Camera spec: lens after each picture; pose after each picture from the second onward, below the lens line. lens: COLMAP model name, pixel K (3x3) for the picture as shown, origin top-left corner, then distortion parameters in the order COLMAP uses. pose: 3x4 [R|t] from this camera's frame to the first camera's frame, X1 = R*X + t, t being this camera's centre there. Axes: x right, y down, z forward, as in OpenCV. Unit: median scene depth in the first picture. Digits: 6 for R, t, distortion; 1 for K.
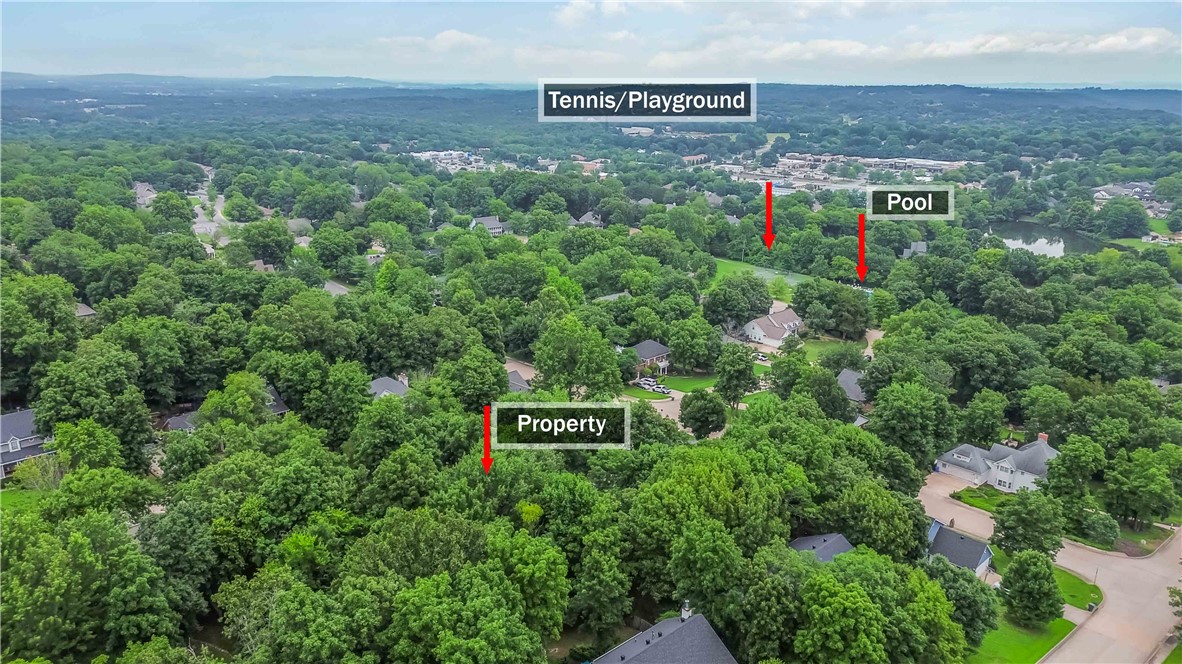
lens RADIAL K [[825.3, 0, 595.4], [0, 825.3, 331.1], [0, 0, 1]] dist [0.100410, -0.155462]
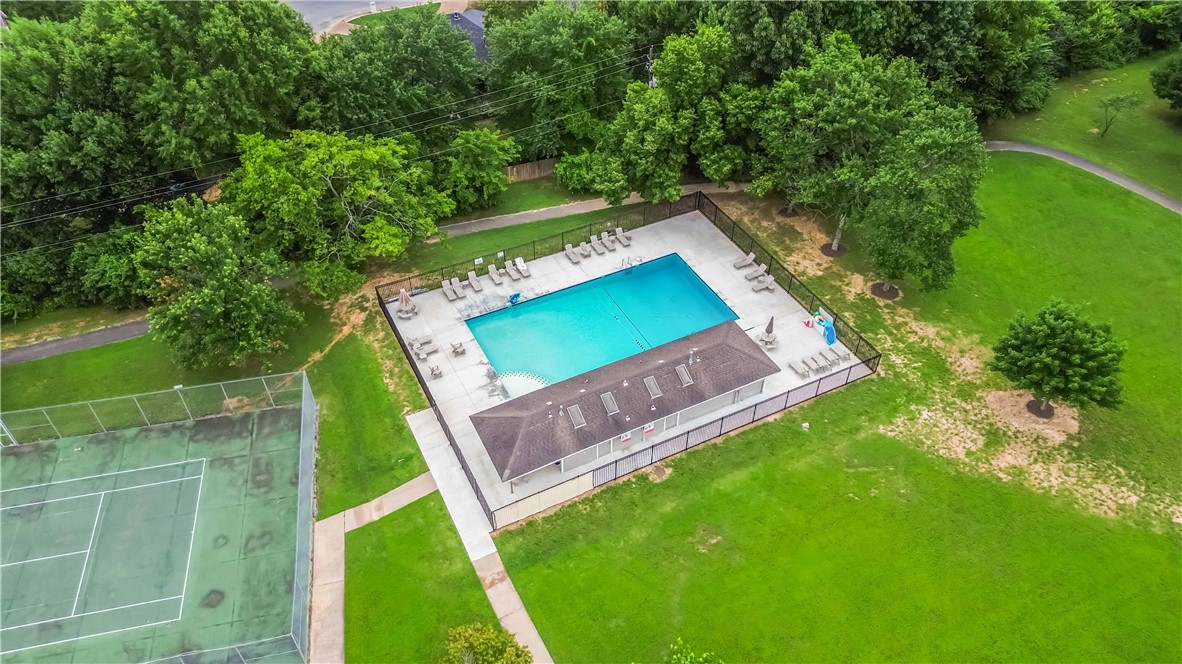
lens RADIAL K [[825.3, 0, 595.4], [0, 825.3, 331.1], [0, 0, 1]] dist [0.100410, -0.155462]
pose [[0.306480, -0.650504, 0.694921, 0.166979], [0.272452, 0.759458, 0.590757, -0.121150], [-0.912053, 0.008277, 0.409990, 0.791915]]
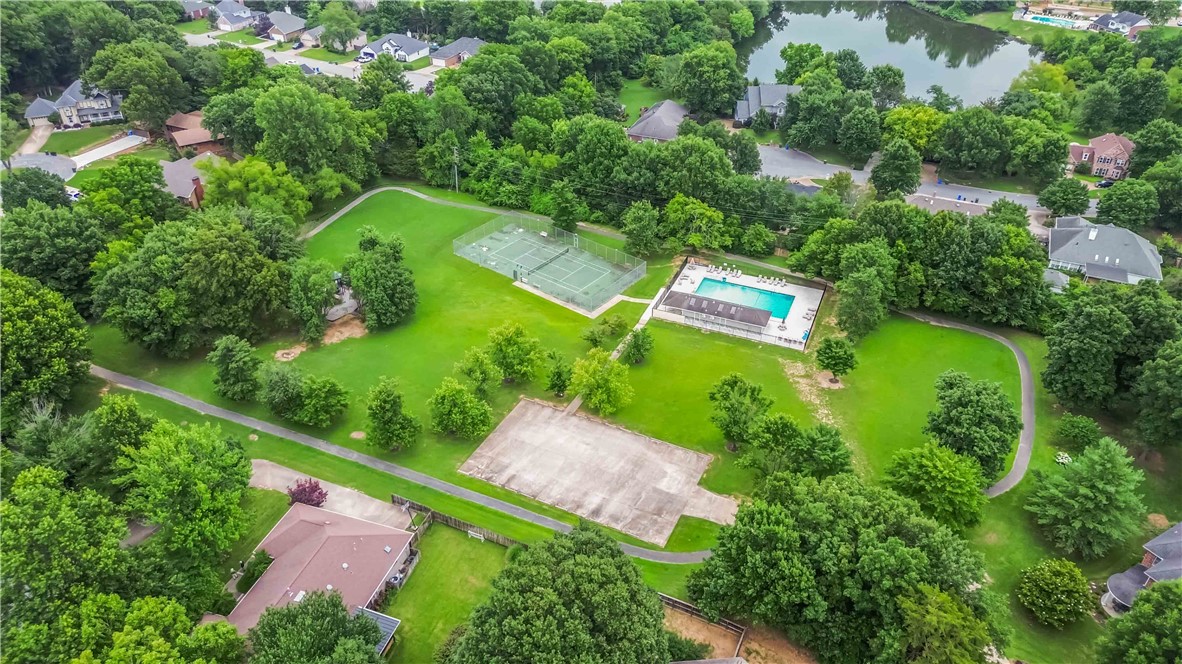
lens RADIAL K [[825.3, 0, 595.4], [0, 825.3, 331.1], [0, 0, 1]] dist [0.100410, -0.155462]
pose [[0.923850, -0.220725, 0.312700, 0.086694], [0.114931, 0.939247, 0.323428, -0.152326], [-0.365092, -0.262860, 0.893091, 0.539509]]
